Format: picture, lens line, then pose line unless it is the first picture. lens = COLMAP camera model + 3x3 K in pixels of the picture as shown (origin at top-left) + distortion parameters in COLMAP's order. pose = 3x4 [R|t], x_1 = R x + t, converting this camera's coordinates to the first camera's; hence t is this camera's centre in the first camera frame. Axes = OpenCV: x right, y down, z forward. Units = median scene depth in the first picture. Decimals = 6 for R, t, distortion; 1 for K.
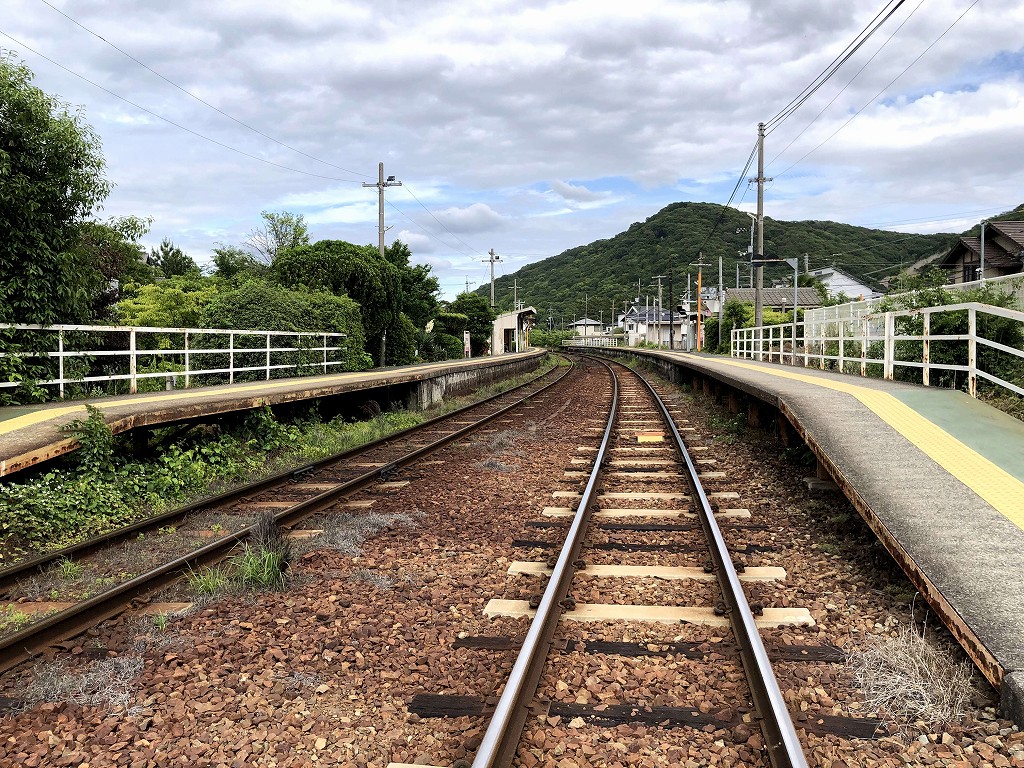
lens RADIAL K [[844.8, 0, 512.0], [0, 844.8, 384.0], [0, 0, 1]] dist [0.042926, -0.104033]
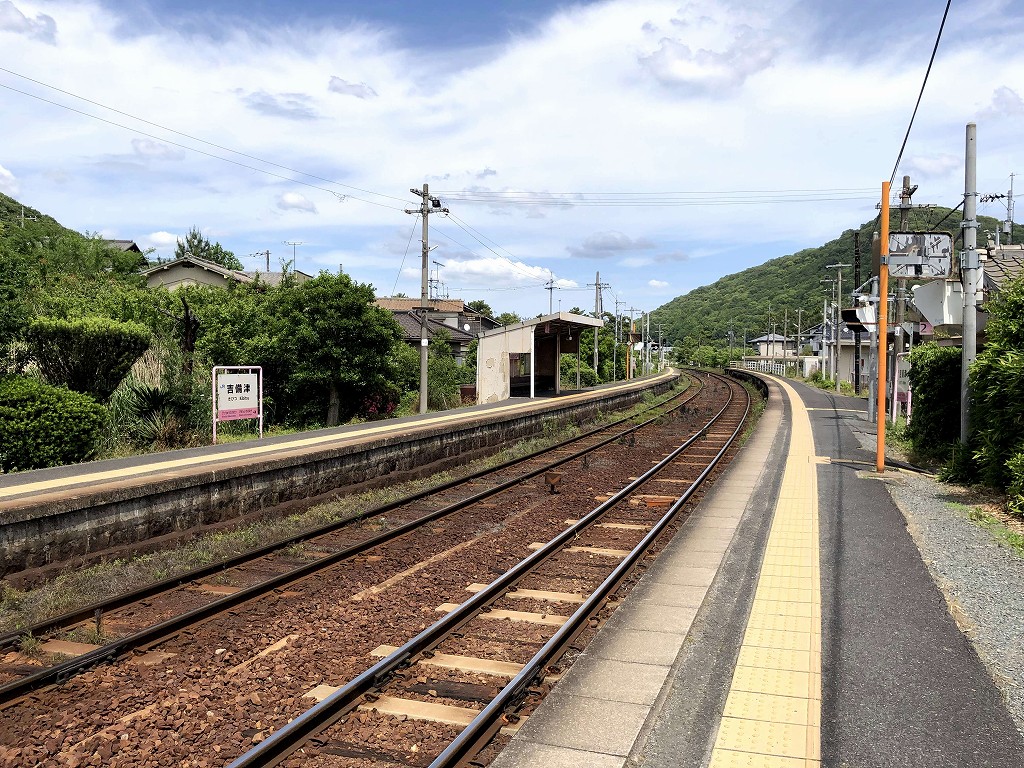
lens RADIAL K [[844.8, 0, 512.0], [0, 844.8, 384.0], [0, 0, 1]] dist [0.042926, -0.104033]
pose [[0.973314, 0.025631, -0.228042, 0.069614], [-0.028934, 0.999519, -0.011150, -0.024348], [0.227647, 0.017451, 0.973587, 0.293994]]
